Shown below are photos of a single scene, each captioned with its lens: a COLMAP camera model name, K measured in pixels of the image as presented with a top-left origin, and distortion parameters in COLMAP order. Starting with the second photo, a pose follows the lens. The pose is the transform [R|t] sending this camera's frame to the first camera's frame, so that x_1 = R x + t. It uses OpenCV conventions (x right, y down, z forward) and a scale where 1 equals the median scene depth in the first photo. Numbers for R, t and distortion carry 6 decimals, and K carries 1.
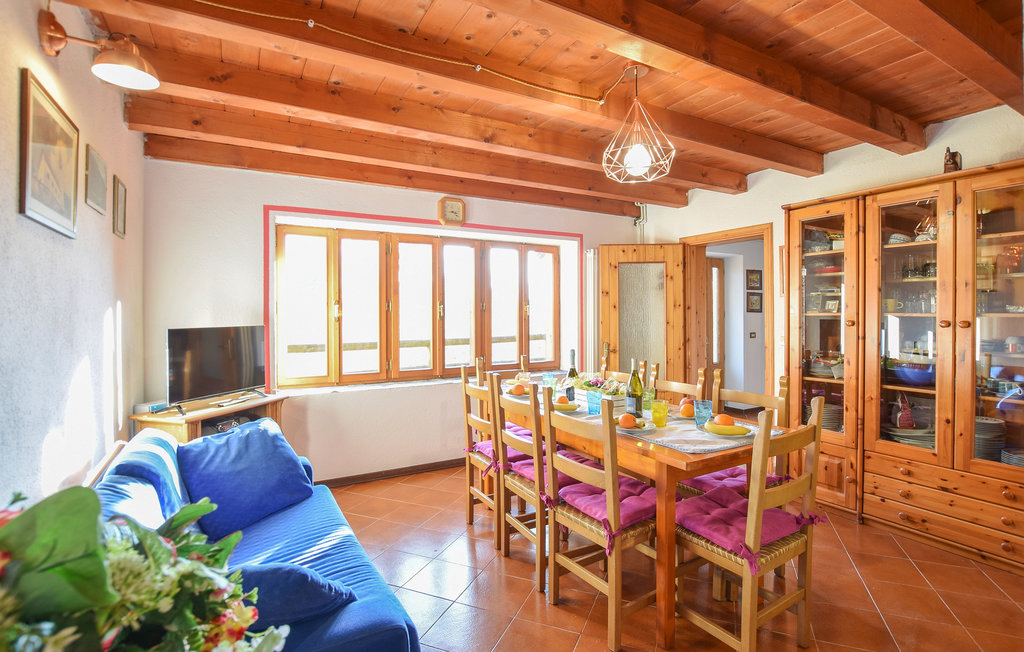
lens RADIAL K [[473.8, 0, 512.0], [0, 473.8, 326.1], [0, 0, 1]] dist [-0.032100, 0.001842]
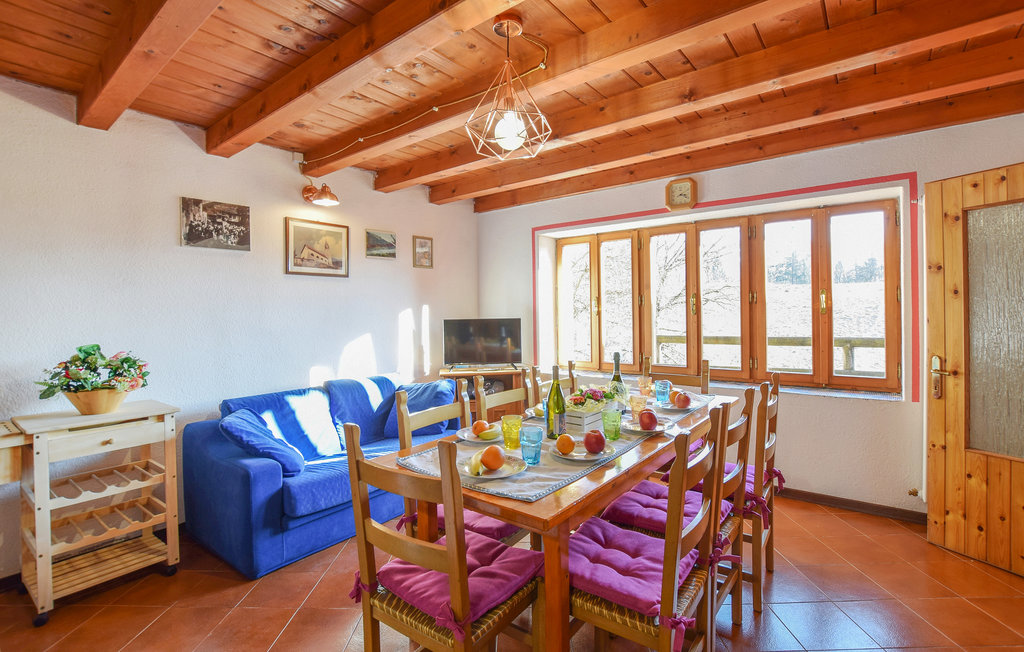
lens RADIAL K [[473.8, 0, 522.8], [0, 473.8, 307.0], [0, 0, 1]] dist [-0.032100, 0.001842]
pose [[0.383454, -0.008220, -0.923523, 0.520648], [-0.010418, 0.999858, -0.013225, -0.011138], [0.923501, 0.014692, 0.383314, 0.340064]]
